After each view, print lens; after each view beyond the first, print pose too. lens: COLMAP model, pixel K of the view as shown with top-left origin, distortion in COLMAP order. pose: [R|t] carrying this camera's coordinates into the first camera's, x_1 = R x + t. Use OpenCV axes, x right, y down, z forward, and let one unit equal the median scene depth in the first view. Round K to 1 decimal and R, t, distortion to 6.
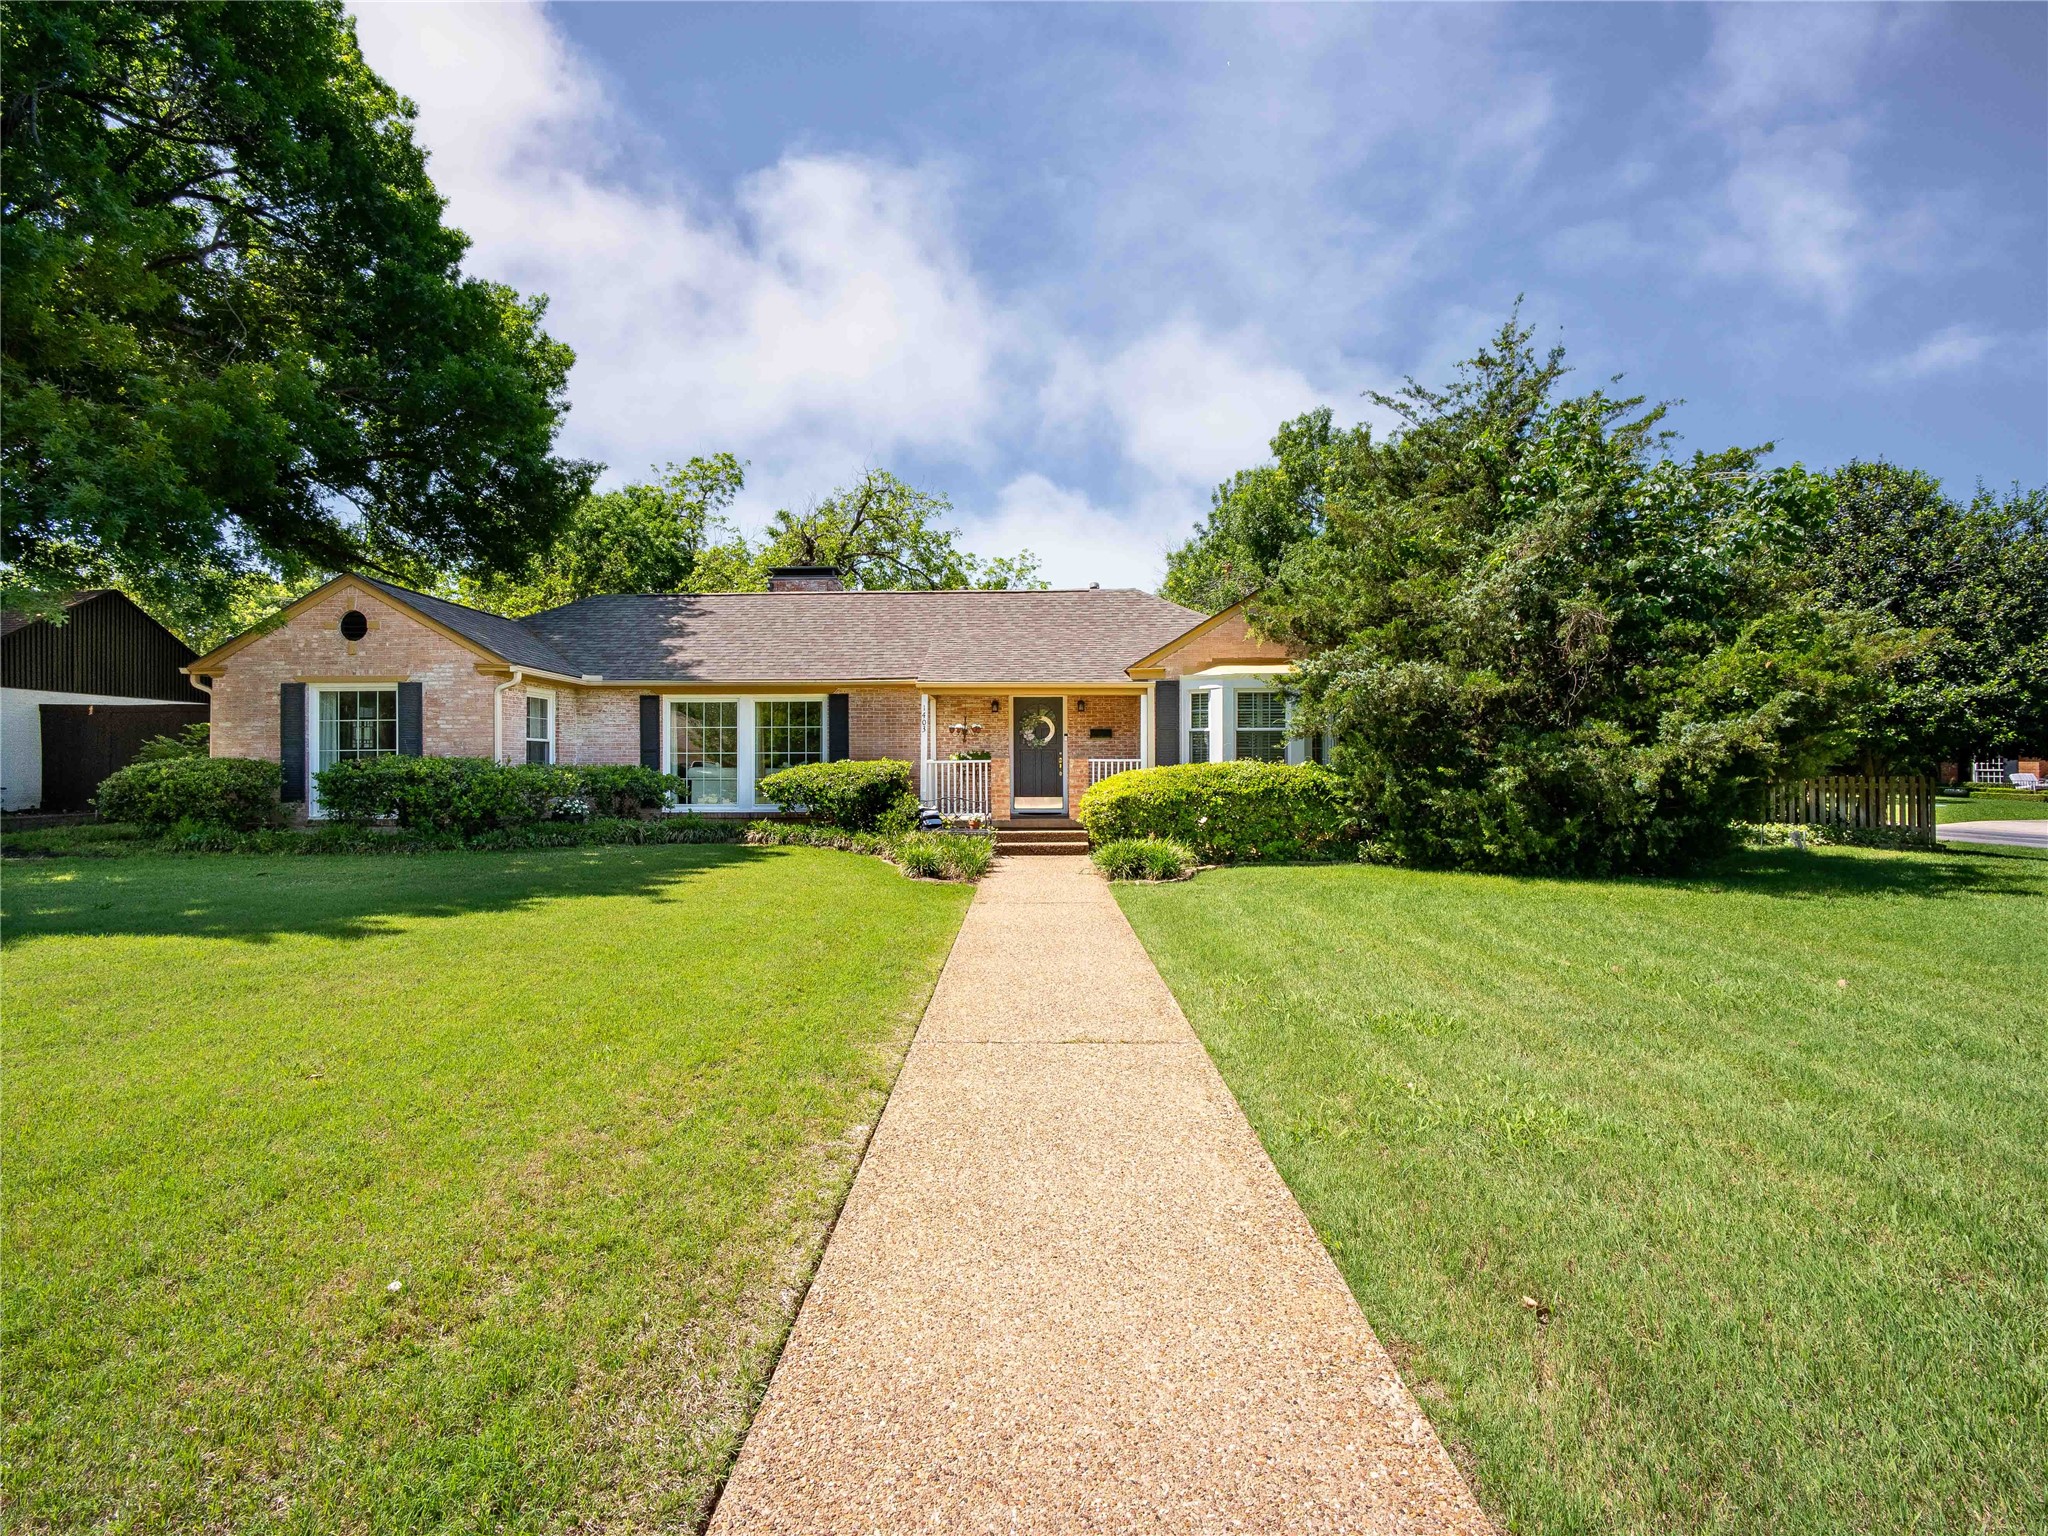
lens RADIAL K [[1084.1, 0, 1024.0], [0, 1084.1, 768.0], [0, 0, 1]] dist [-0.002723, -0.000605]
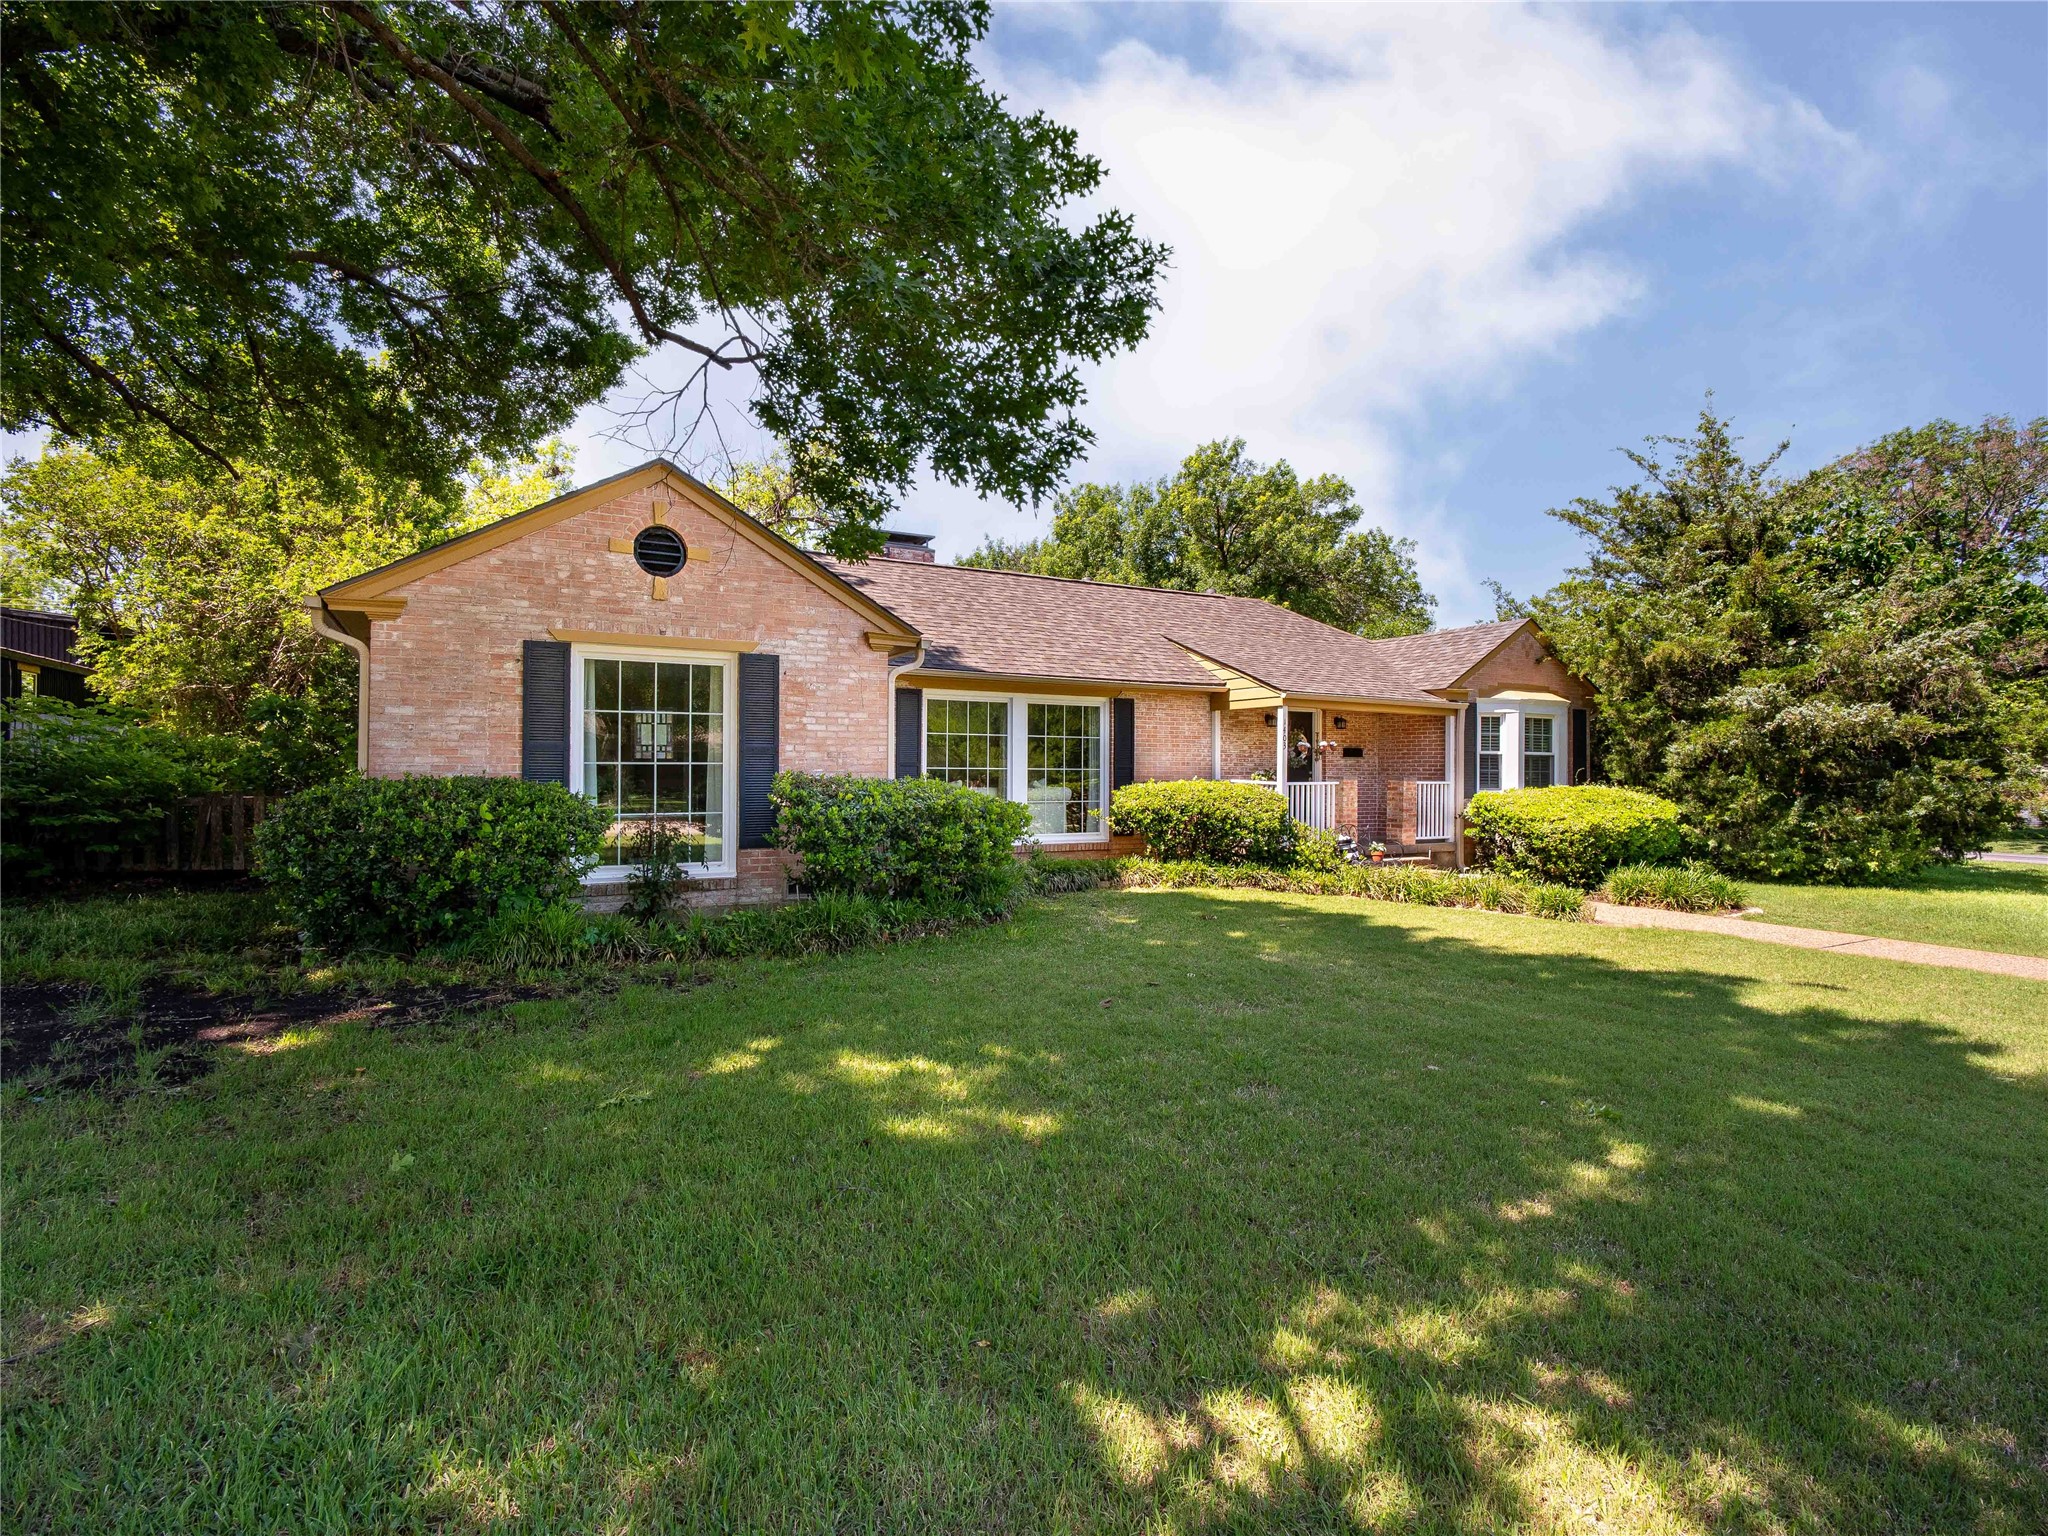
lens RADIAL K [[1084.1, 0, 1024.0], [0, 1084.1, 768.0], [0, 0, 1]] dist [-0.002723, -0.000605]
pose [[0.844194, 0.010264, 0.535940, -0.764480], [-0.007728, 0.999946, -0.006978, -0.011135], [-0.535983, 0.001749, 0.844227, 0.397282]]
